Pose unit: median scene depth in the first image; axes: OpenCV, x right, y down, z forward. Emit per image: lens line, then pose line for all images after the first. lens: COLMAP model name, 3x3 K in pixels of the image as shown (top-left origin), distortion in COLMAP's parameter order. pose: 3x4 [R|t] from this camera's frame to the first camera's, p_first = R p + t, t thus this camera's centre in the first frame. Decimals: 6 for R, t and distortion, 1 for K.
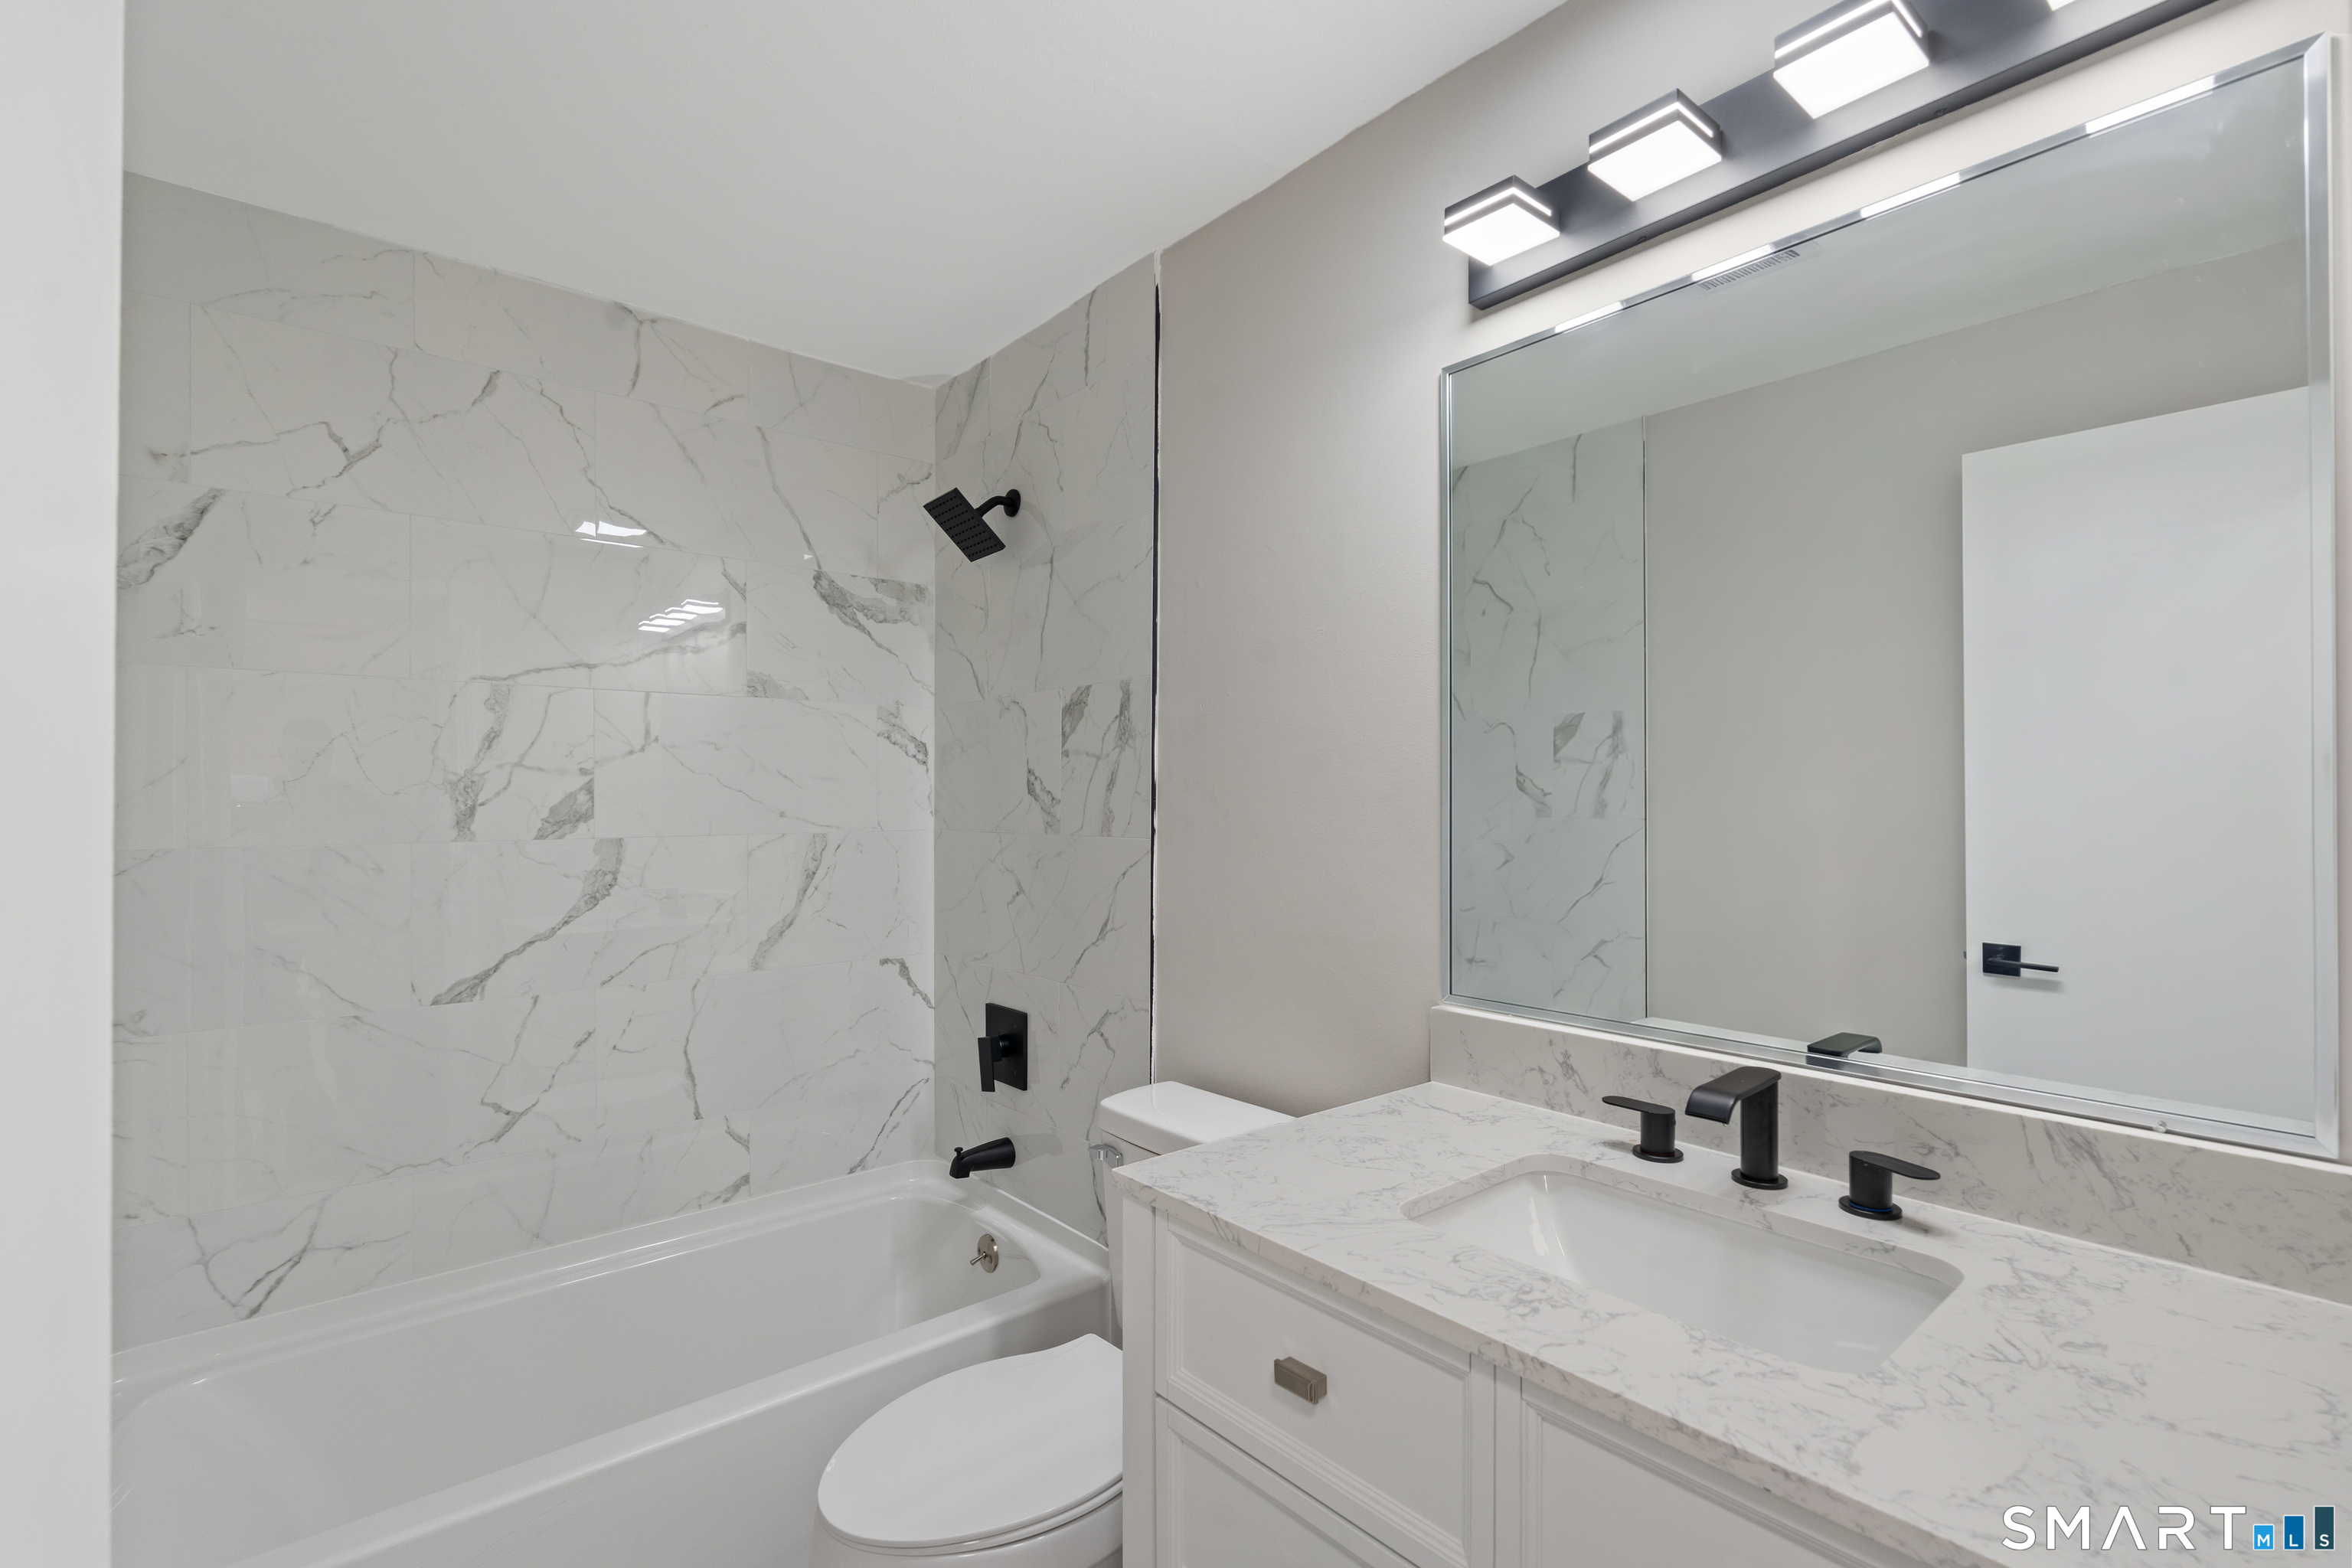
lens RADIAL K [[1055.3, 0, 1175.4], [0, 1055.3, 786.4], [0, 0, 1]] dist [-0.009969, -0.000658]
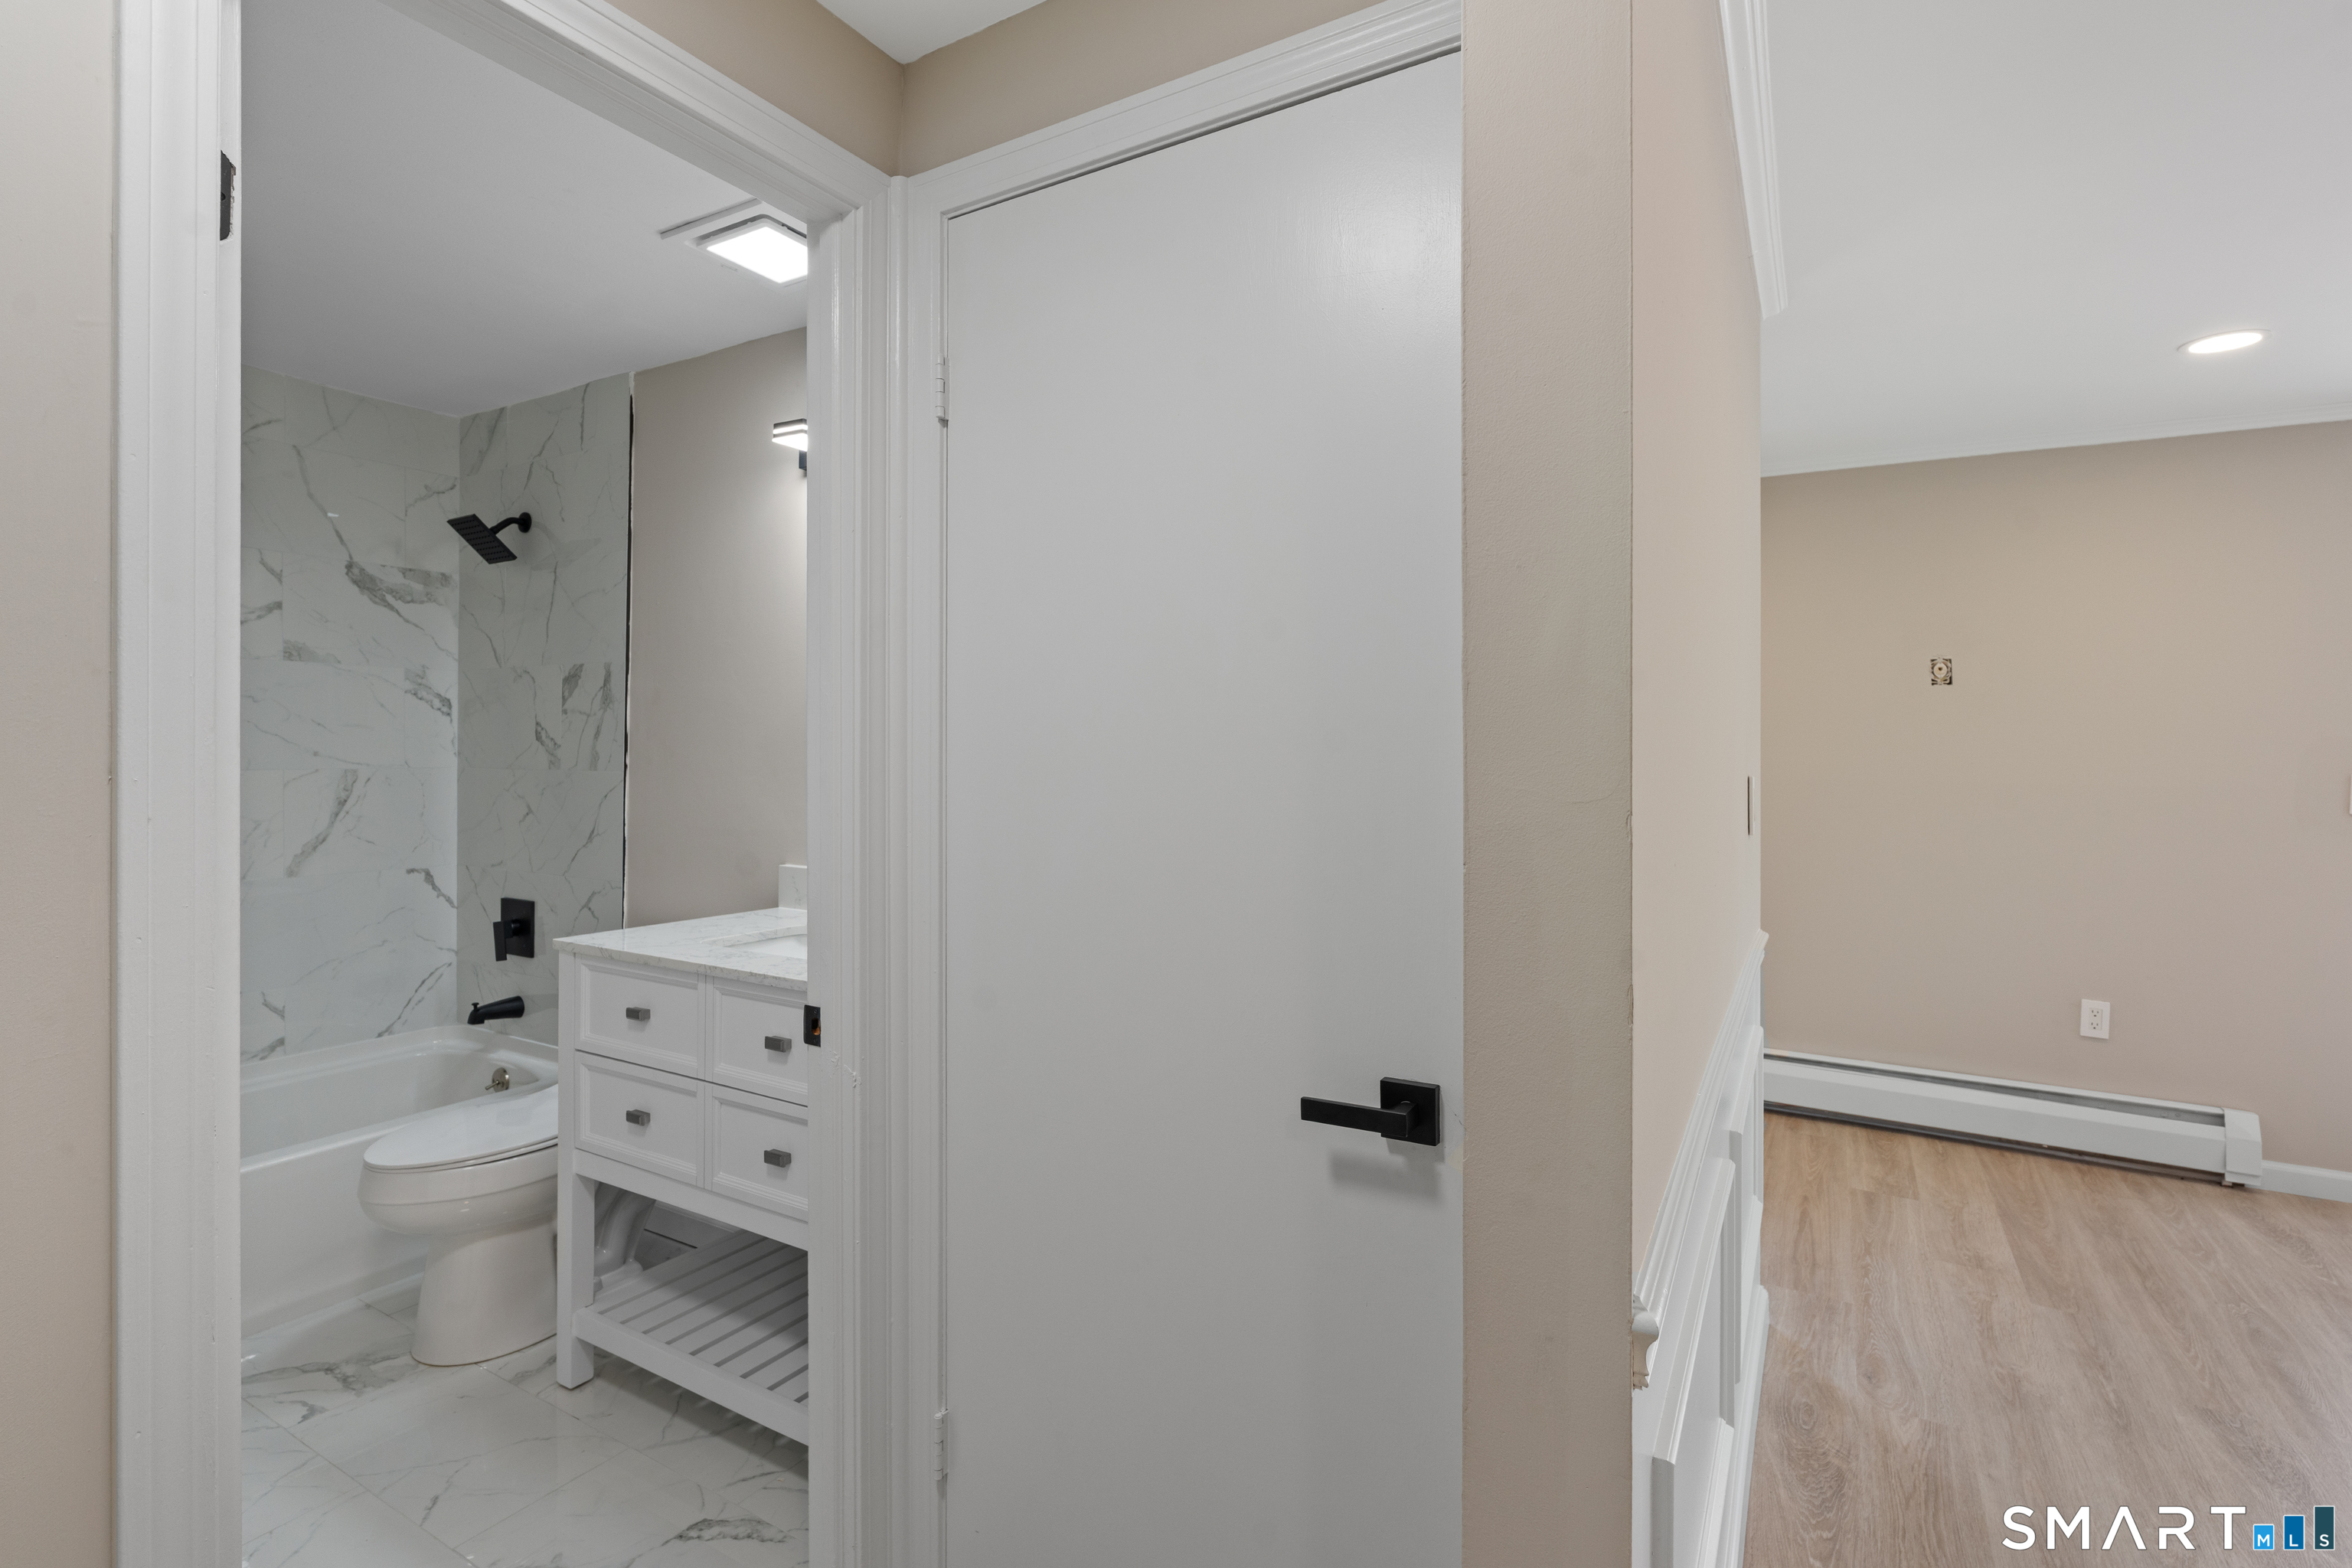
lens RADIAL K [[1085.0, 0, 1176.7], [0, 1085.0, 755.4], [0, 0, 1]] dist [-0.002129, -0.000761]
pose [[0.940343, 0.008170, 0.340130, 0.161347], [-0.014331, 0.999776, 0.015606, -0.006972], [-0.339926, -0.019549, 0.940249, -0.592773]]
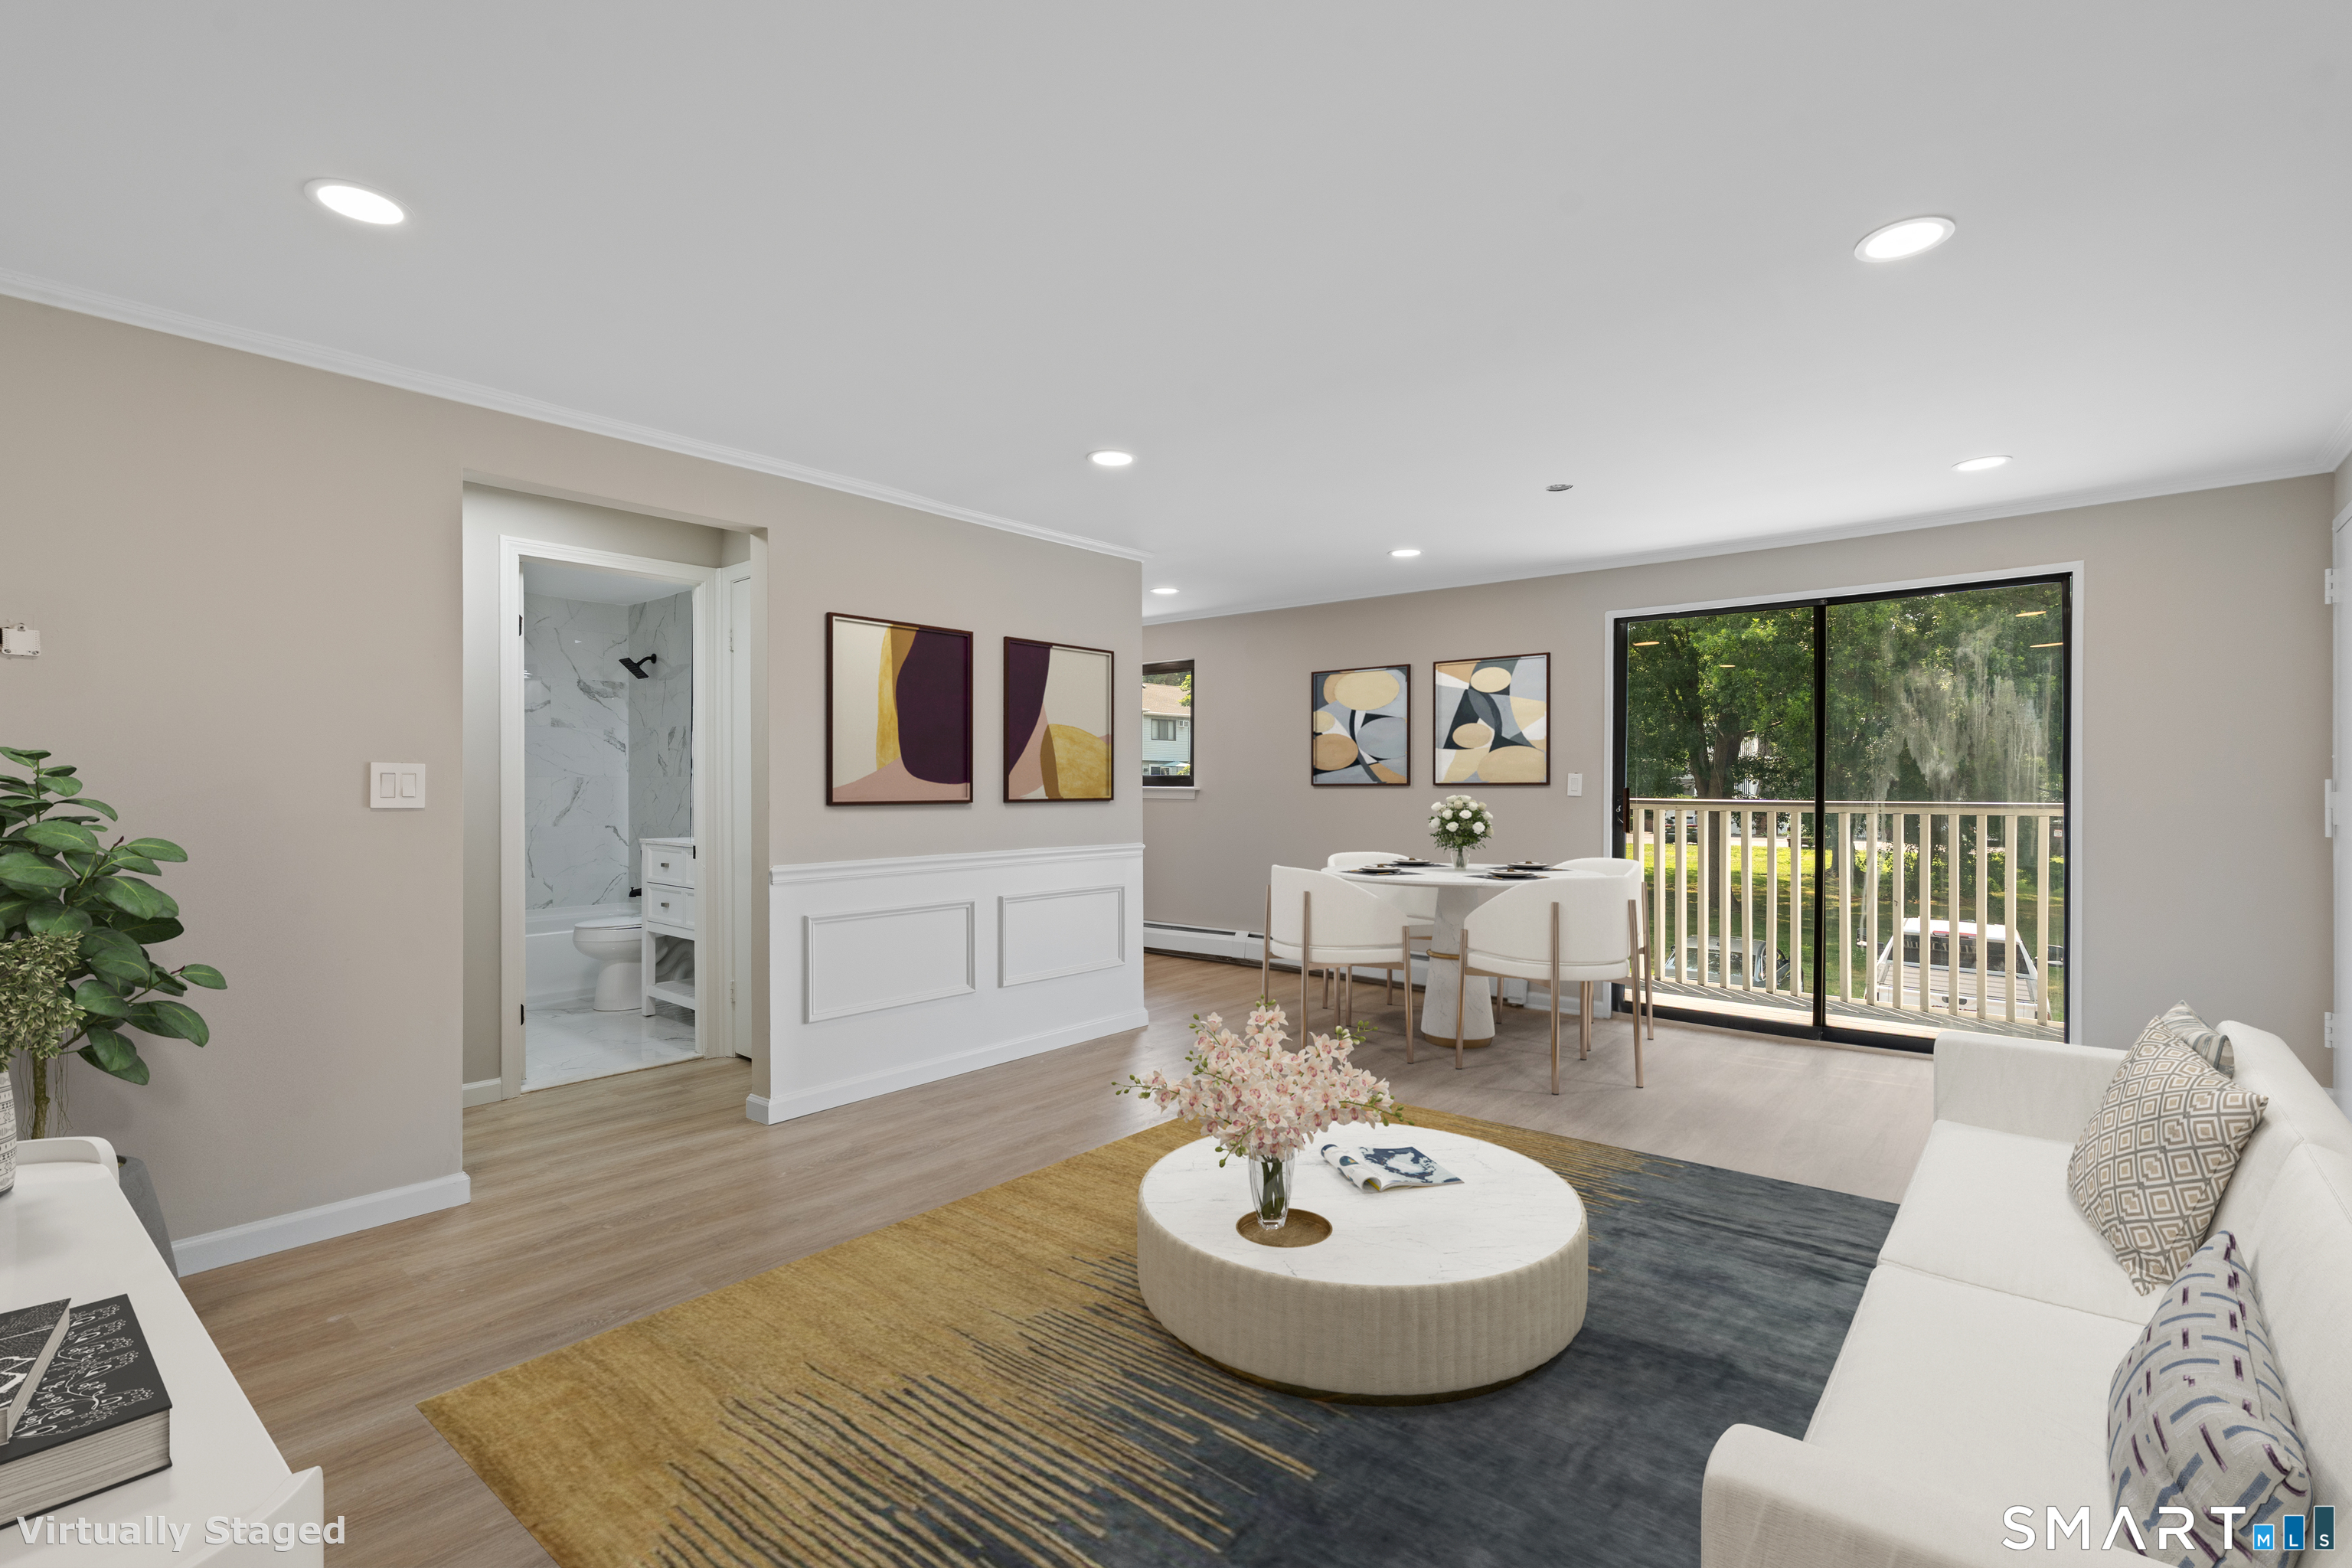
lens RADIAL K [[1055.3, 0, 1175.4], [0, 1055.3, 786.4], [0, 0, 1]] dist [-0.009969, -0.000658]
pose [[0.985738, 0.004004, 0.168240, 0.752481], [-0.007329, 0.999790, 0.019147, 0.005203], [-0.168128, -0.020107, 0.985560, -2.018031]]
